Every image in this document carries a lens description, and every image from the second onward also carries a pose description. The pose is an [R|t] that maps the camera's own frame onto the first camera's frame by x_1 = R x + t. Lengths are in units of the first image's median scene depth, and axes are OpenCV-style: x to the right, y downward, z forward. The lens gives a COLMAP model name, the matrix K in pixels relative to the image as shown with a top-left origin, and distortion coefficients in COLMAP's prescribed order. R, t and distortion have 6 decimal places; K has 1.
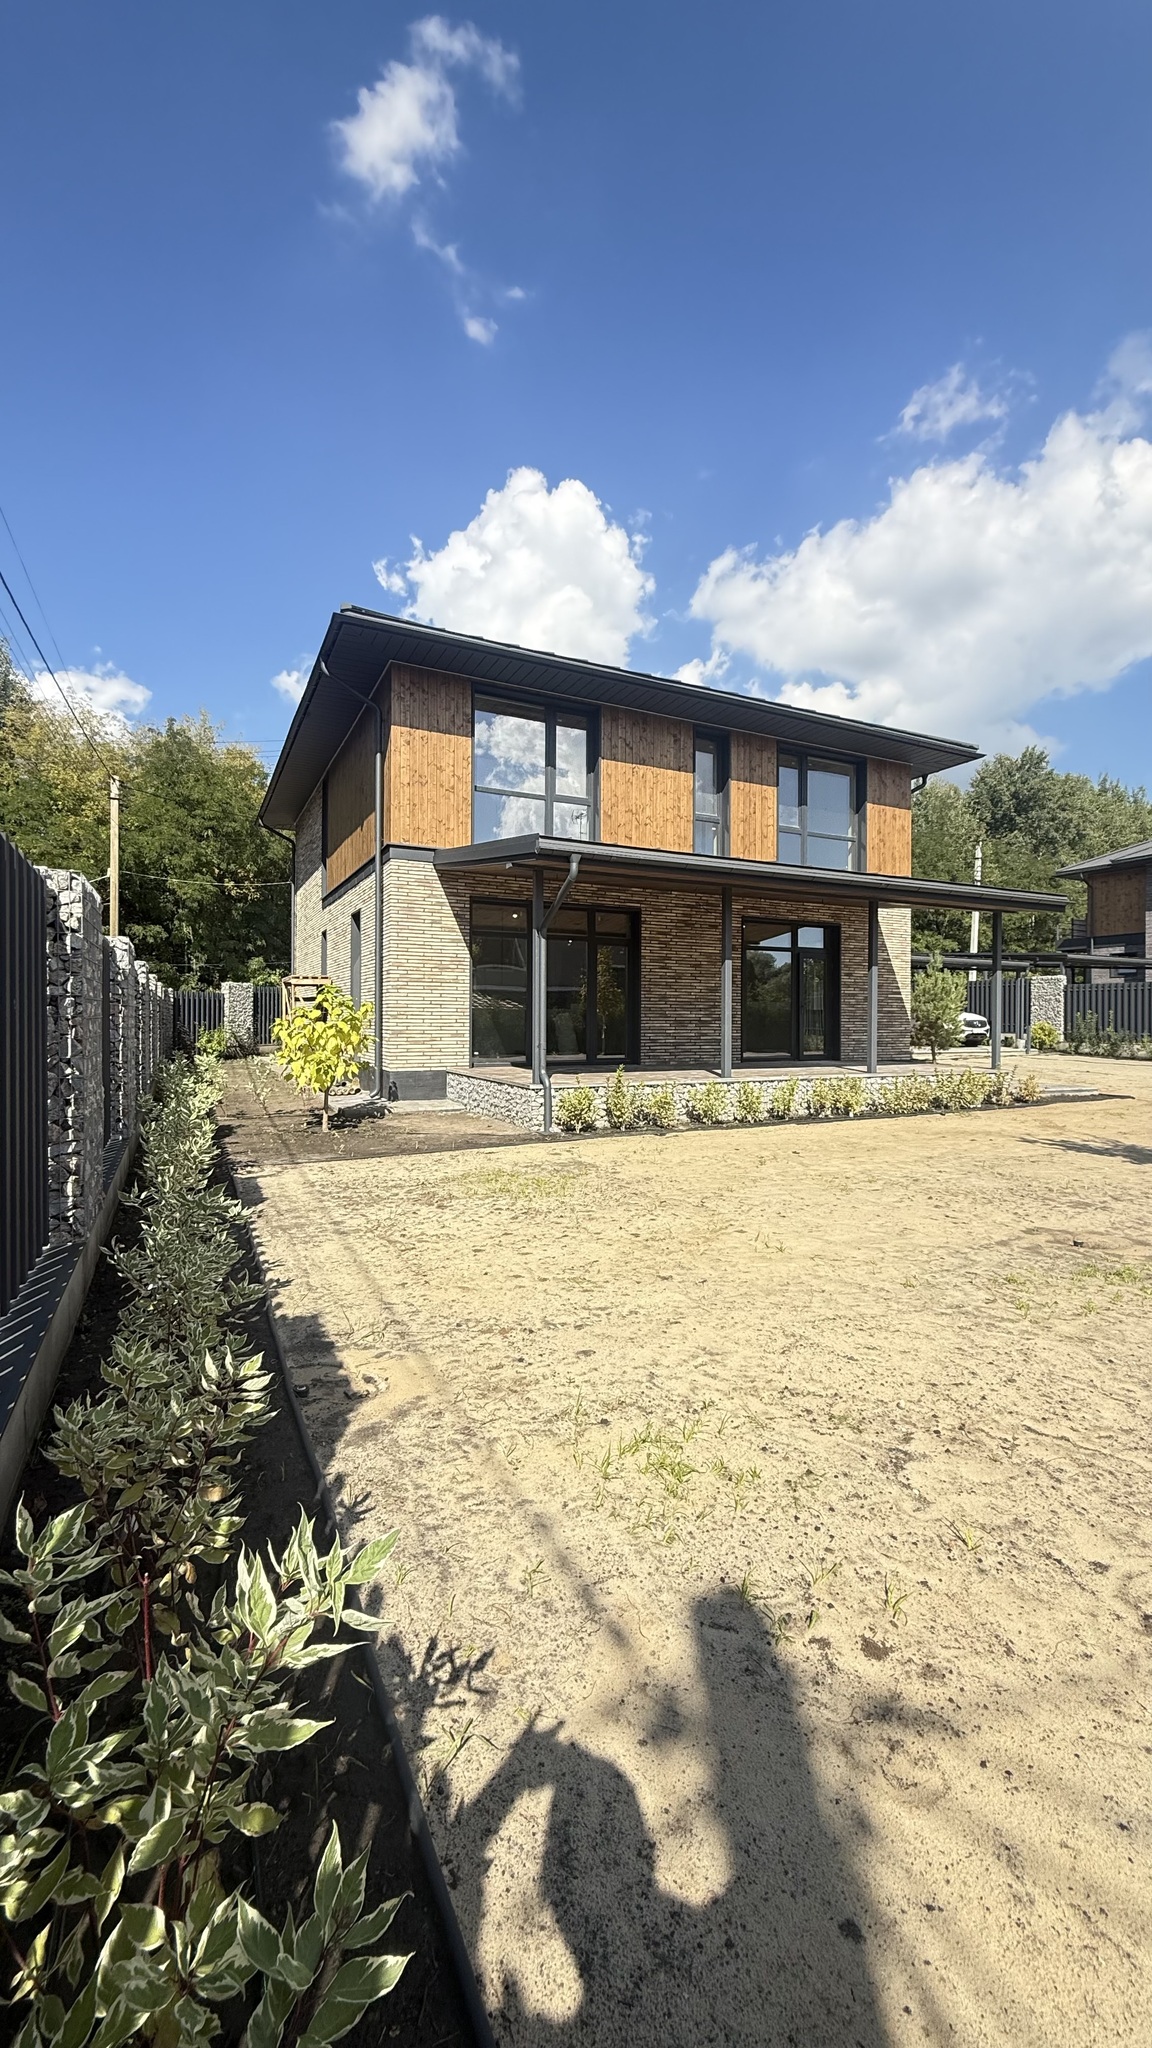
lens RADIAL K [[811.3, 0, 570.4], [0, 811.3, 1011.8], [0, 0, 1]] dist [-0.000939, 0.001449]
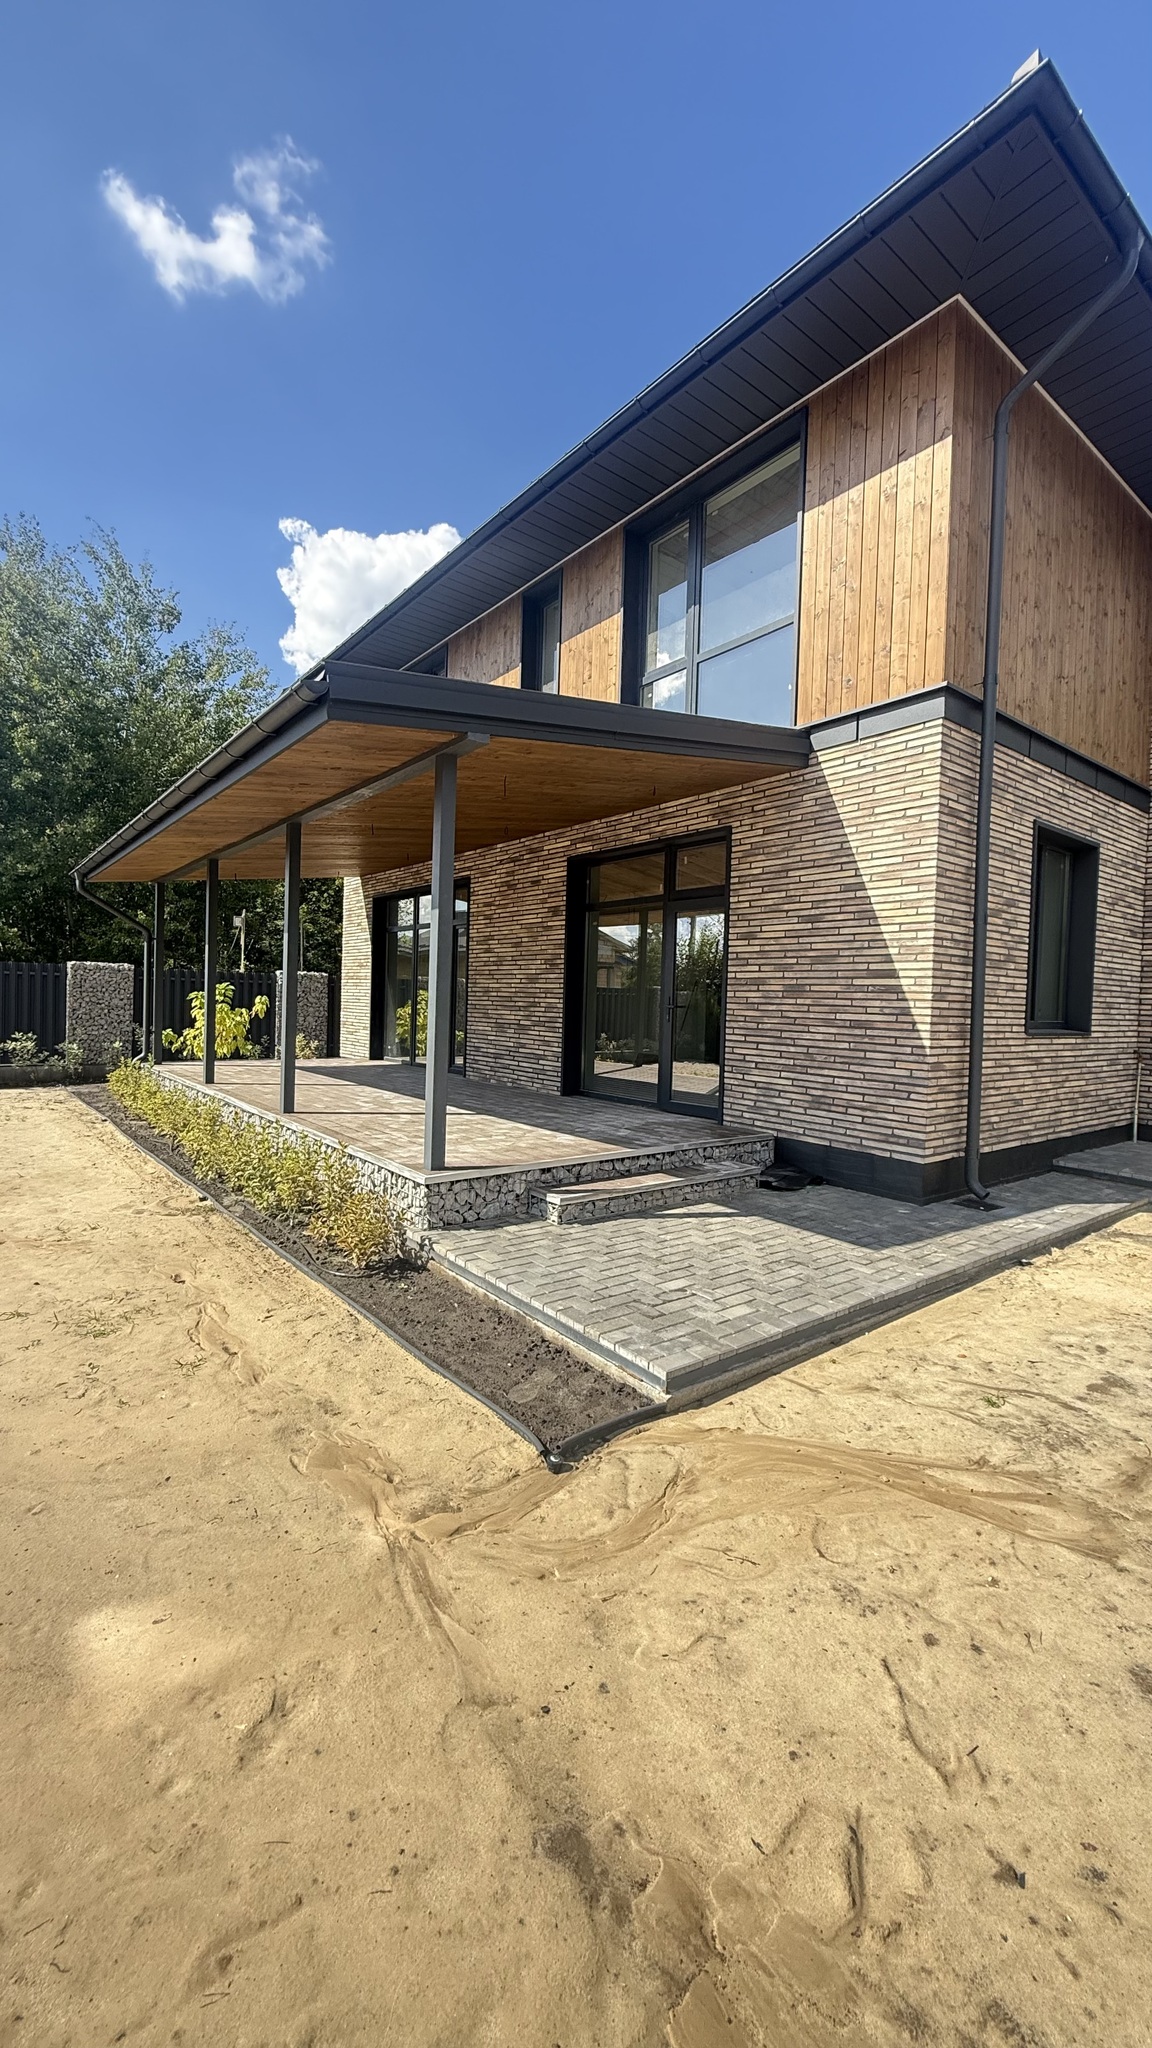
lens RADIAL K [[811.3, 0, 578.0], [0, 811.3, 1021.7], [0, 0, 1]] dist [-0.000939, 0.001449]
pose [[0.220960, 0.022440, -0.975025, 0.775721], [-0.026057, 0.999514, 0.017098, -0.004194], [0.974935, 0.021628, 0.221438, 0.832445]]
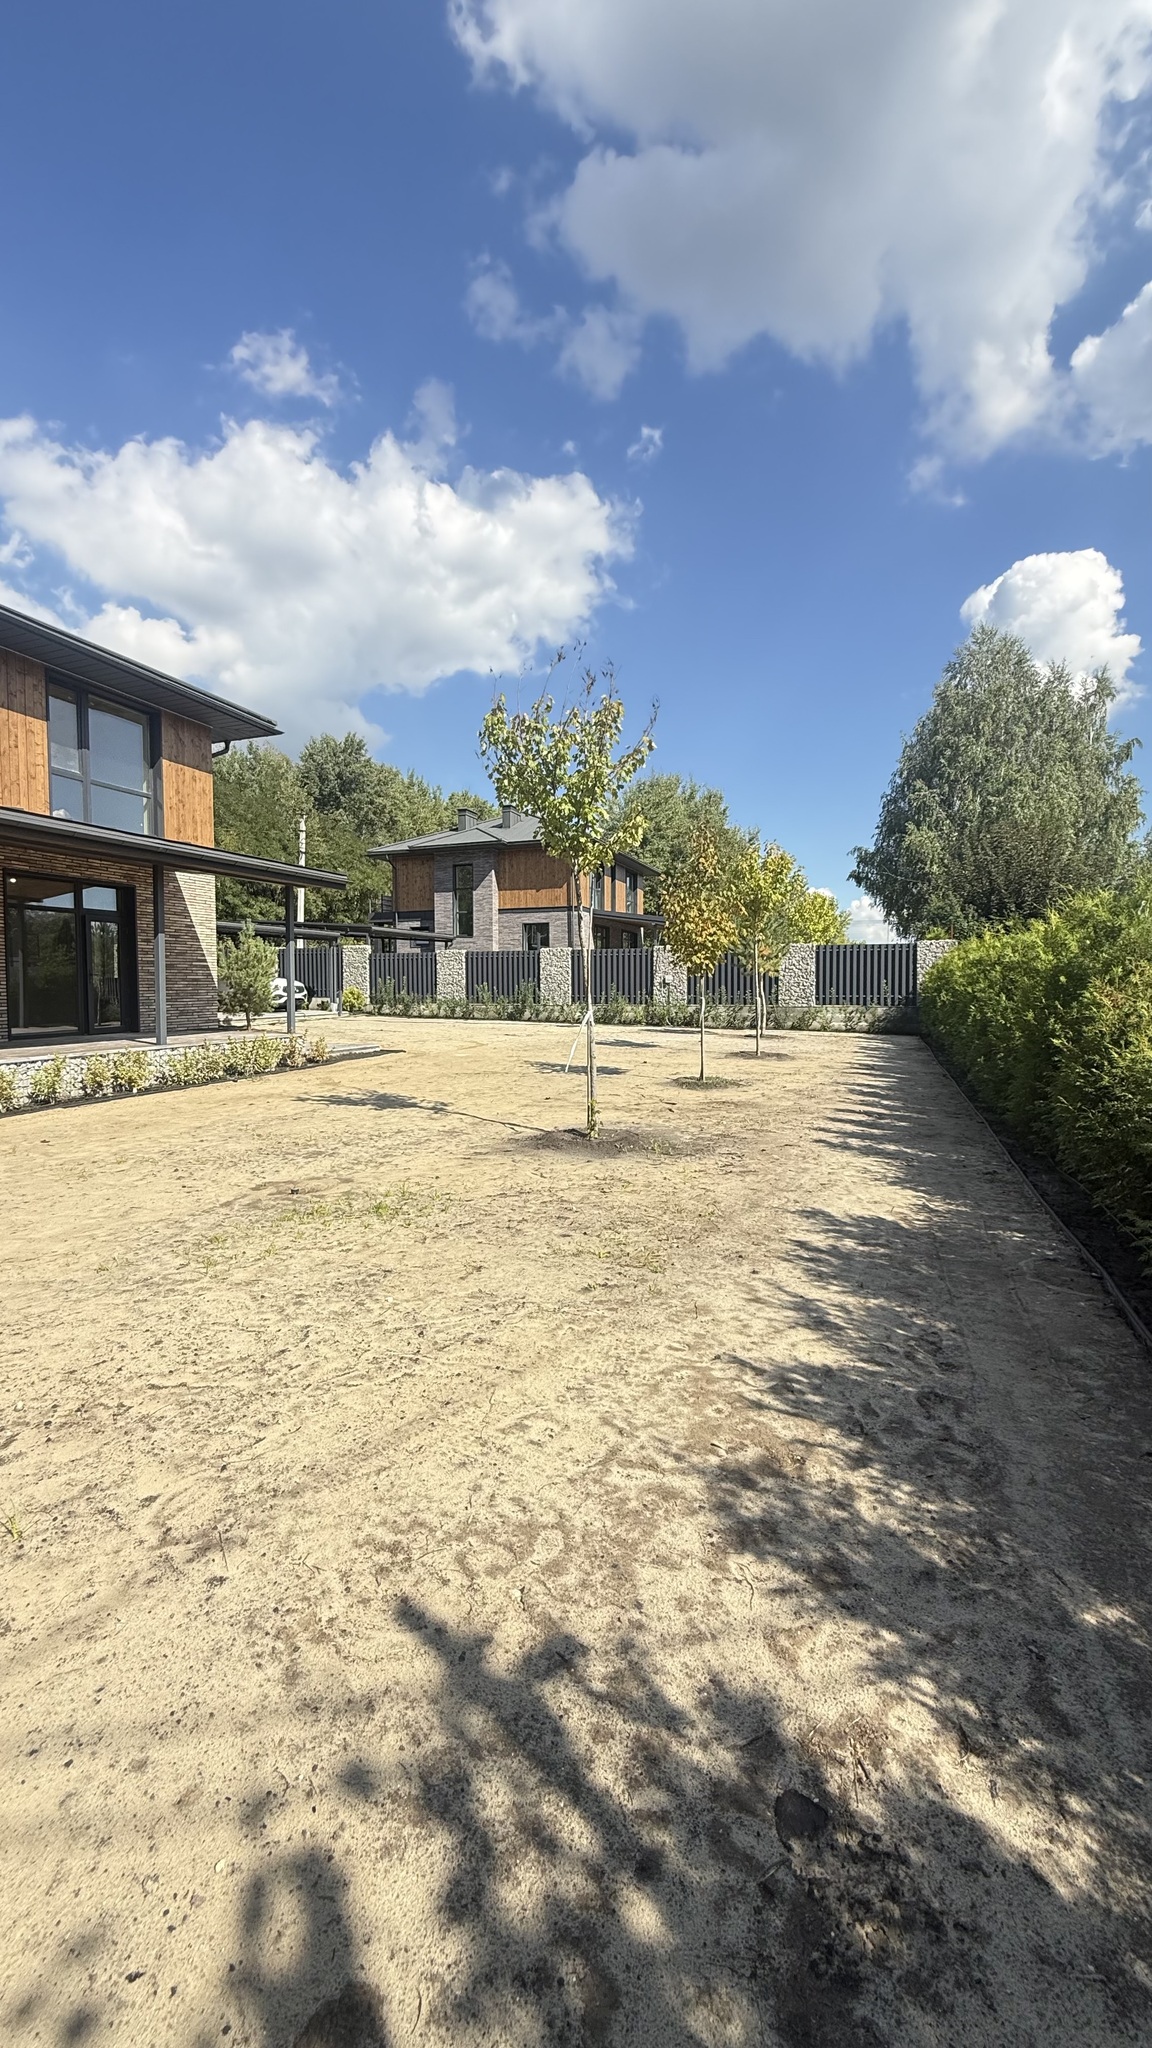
lens RADIAL K [[811.3, 0, 575.7], [0, 811.3, 1019.3], [0, 0, 1]] dist [-0.000939, 0.001449]
pose [[0.721033, -0.039444, 0.691777, 0.048412], [0.002127, 0.998500, 0.054716, -0.005184], [-0.692898, -0.037981, 0.720035, -0.027046]]
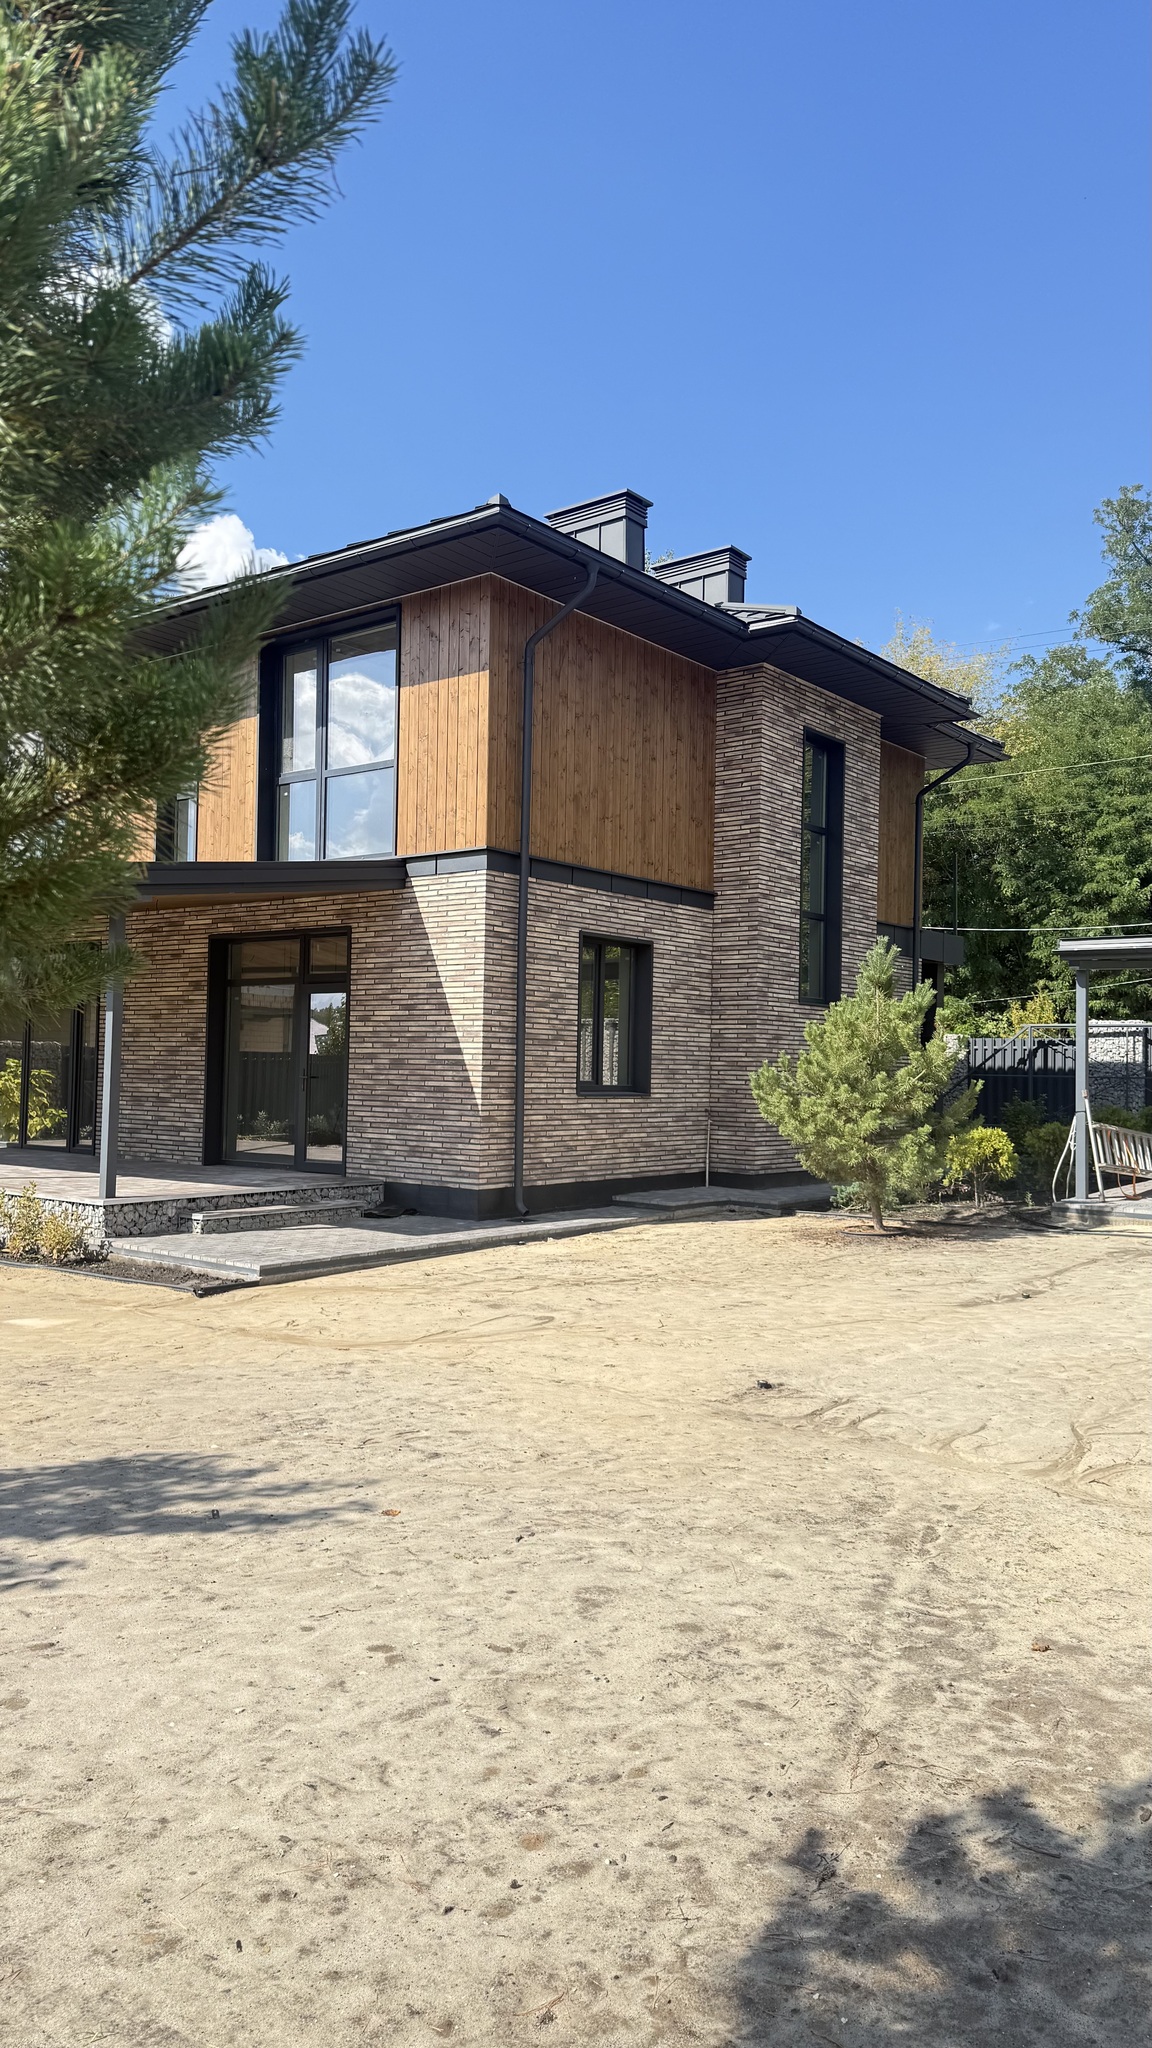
lens RADIAL K [[1438.5, 0, 577.9], [0, 1438.5, 1018.4], [0, 0, 1]] dist [0.116024, 0.000897]
pose [[0.441068, -0.034088, -0.896826, 1.297082], [-0.012904, 0.998934, -0.044315, -0.005247], [0.897381, 0.031118, 0.440158, 0.723505]]
